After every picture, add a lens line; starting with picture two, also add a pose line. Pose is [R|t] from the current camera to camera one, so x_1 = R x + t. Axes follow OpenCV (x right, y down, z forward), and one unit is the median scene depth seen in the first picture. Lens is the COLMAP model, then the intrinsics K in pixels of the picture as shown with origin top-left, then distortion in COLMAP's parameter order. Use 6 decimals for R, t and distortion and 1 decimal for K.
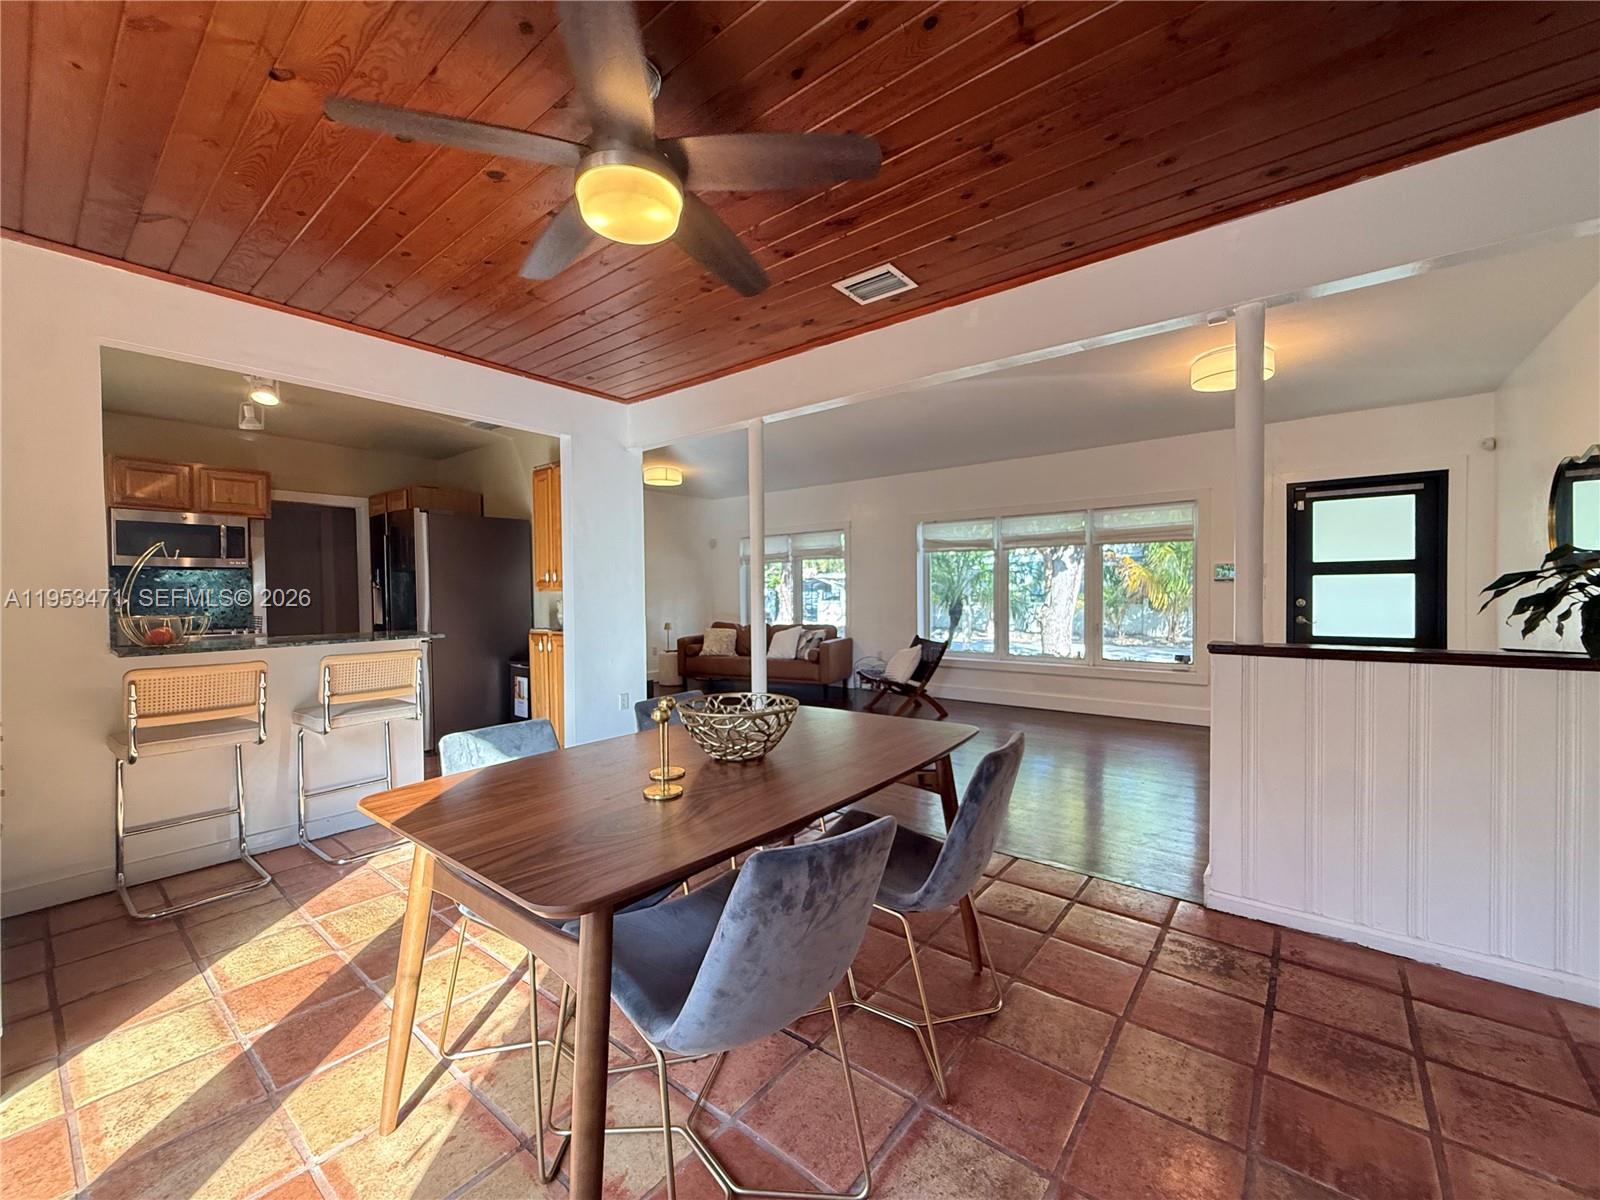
lens RADIAL K [[636.6, 0, 795.9], [0, 636.6, 602.8], [0, 0, 1]] dist [-0.000920, 0.000134]
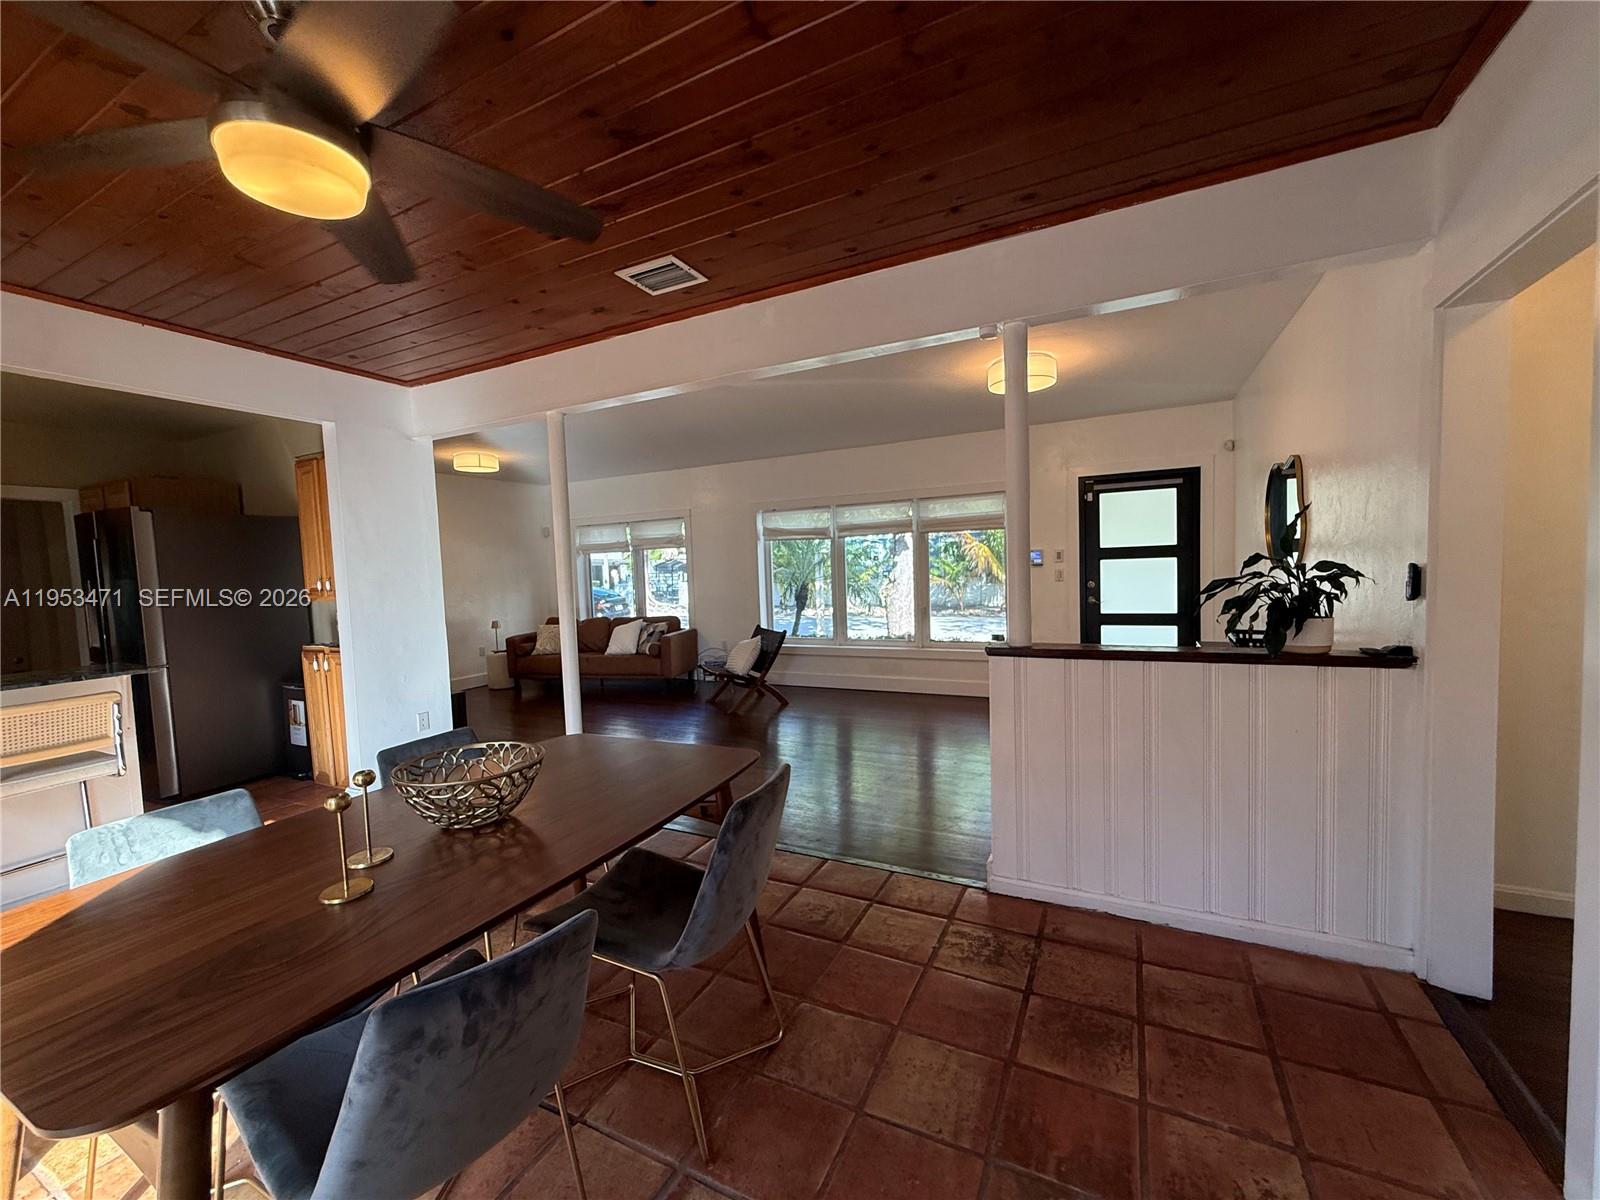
lens RADIAL K [[636.6, 0, 795.0], [0, 636.6, 603.0], [0, 0, 1]] dist [-0.000920, 0.000134]
pose [[0.978022, -0.037653, 0.205075, 0.094964], [0.030468, 0.998810, 0.038081, -0.044046], [-0.206264, -0.030996, 0.978005, 0.027133]]
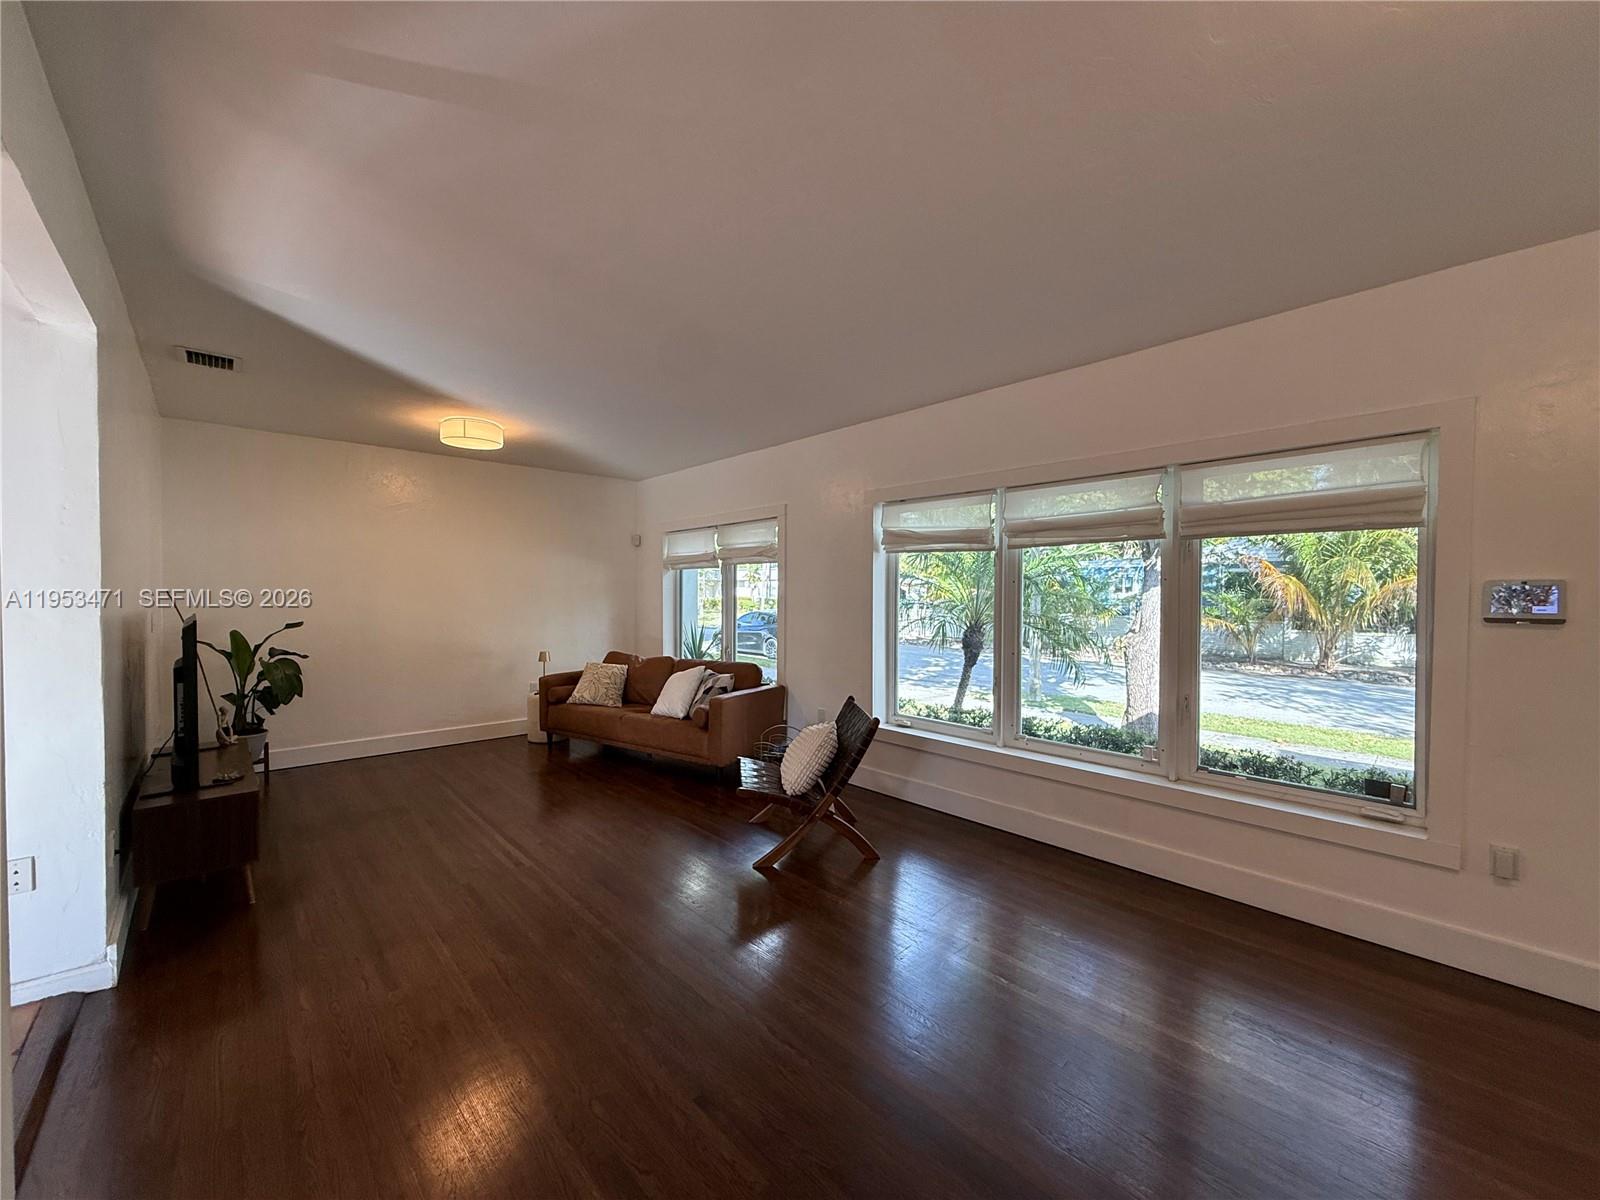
lens RADIAL K [[636.6, 0, 797.1], [0, 636.6, 599.0], [0, 0, 1]] dist [-0.000920, 0.000134]
pose [[0.988283, 0.015095, -0.151884, 0.499583], [-0.016747, 0.999814, -0.009604, -0.067185], [0.151711, 0.012035, 0.988352, 0.935828]]
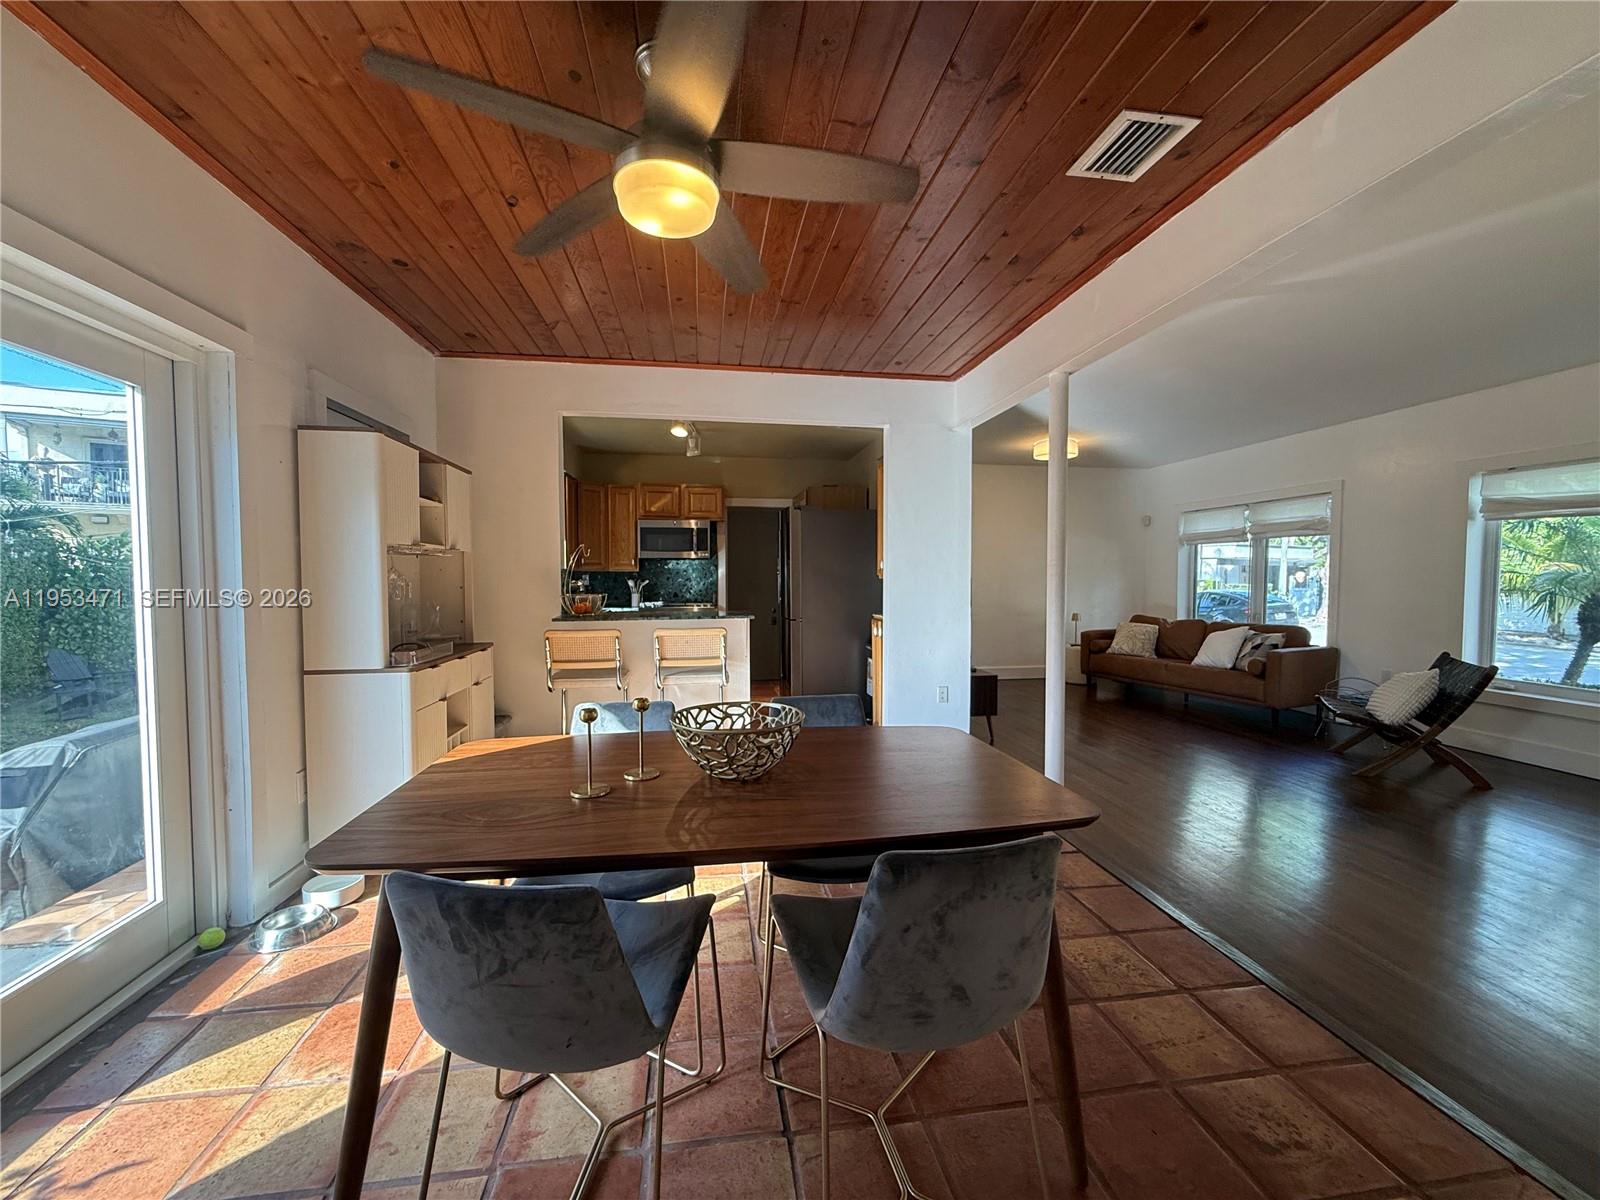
lens RADIAL K [[636.6, 0, 797.3], [0, 636.6, 602.7], [0, 0, 1]] dist [-0.000920, 0.000134]
pose [[0.735860, 0.037589, -0.676090, 0.310421], [-0.019097, 0.999213, 0.034768, -0.018661], [0.676864, -0.012673, 0.735999, 0.213254]]
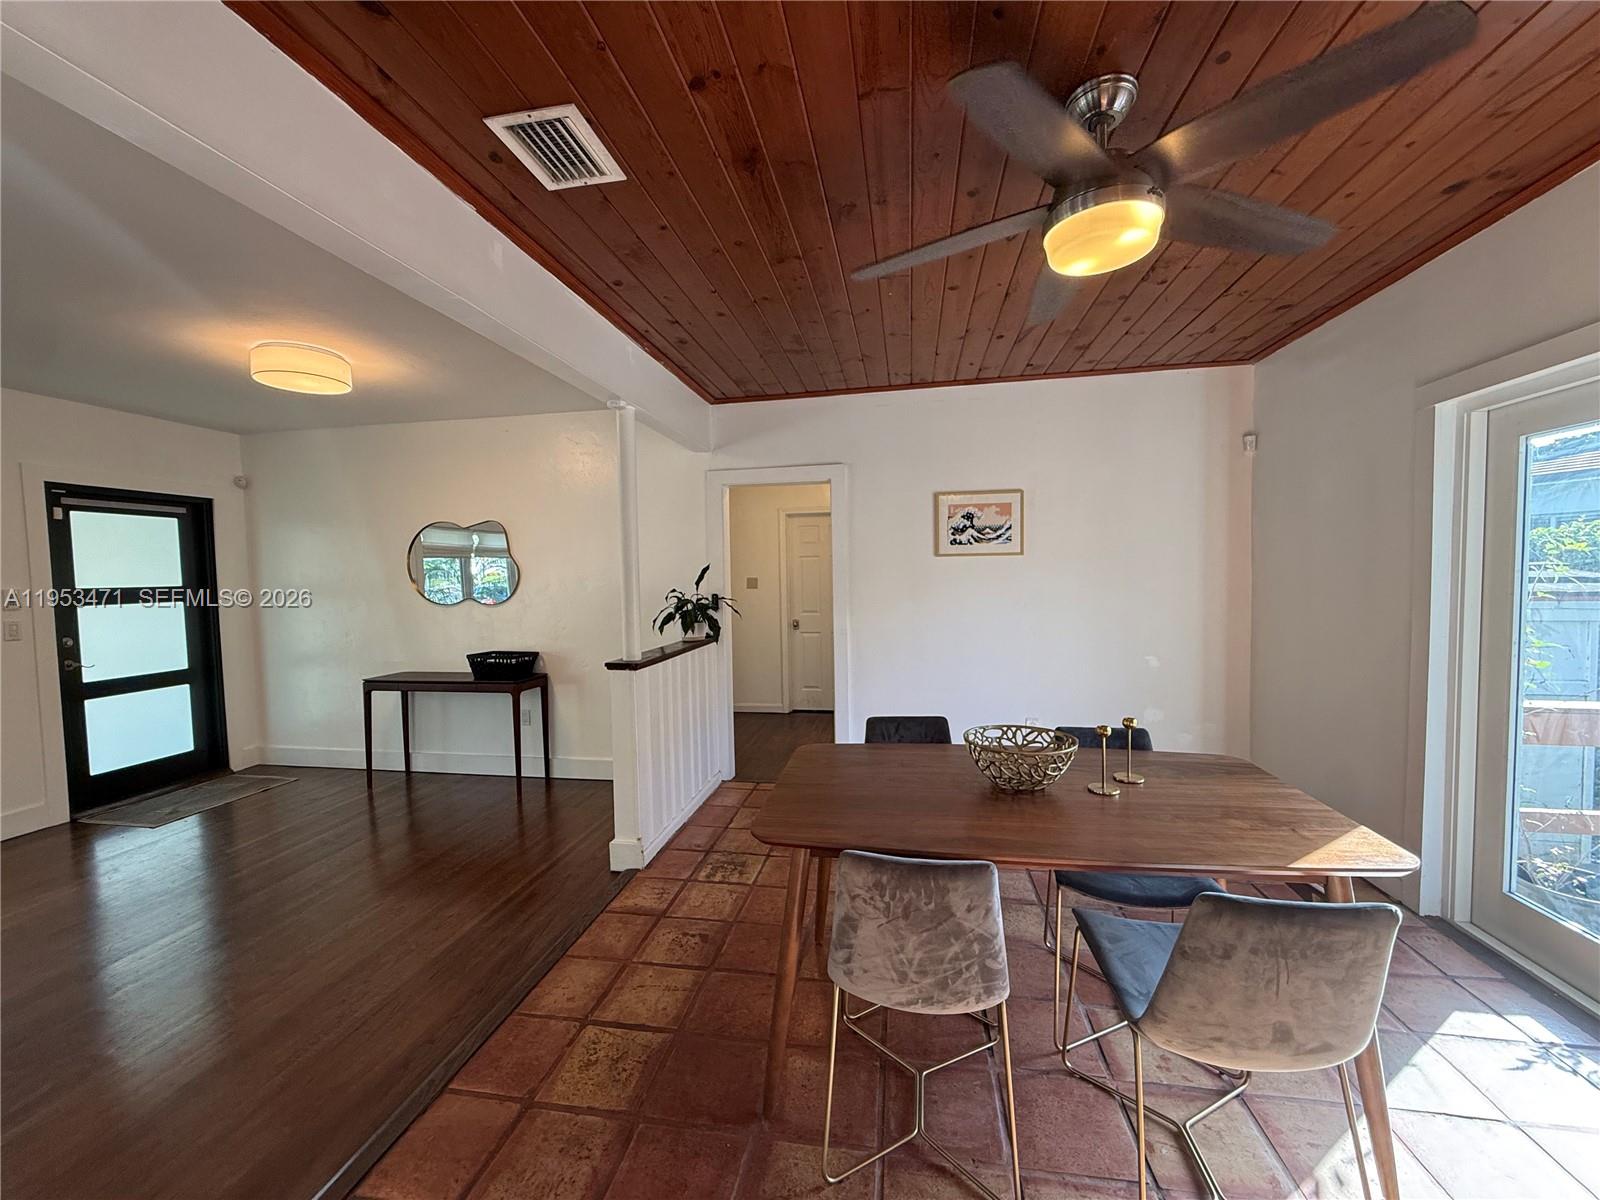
lens RADIAL K [[636.6, 0, 798.7], [0, 636.6, 602.2], [0, 0, 1]] dist [-0.000920, 0.000134]
pose [[-0.480100, -0.020553, 0.876973, -0.474584], [0.041343, 0.998084, 0.046024, -0.078605], [-0.876239, 0.058352, -0.478330, 1.004016]]
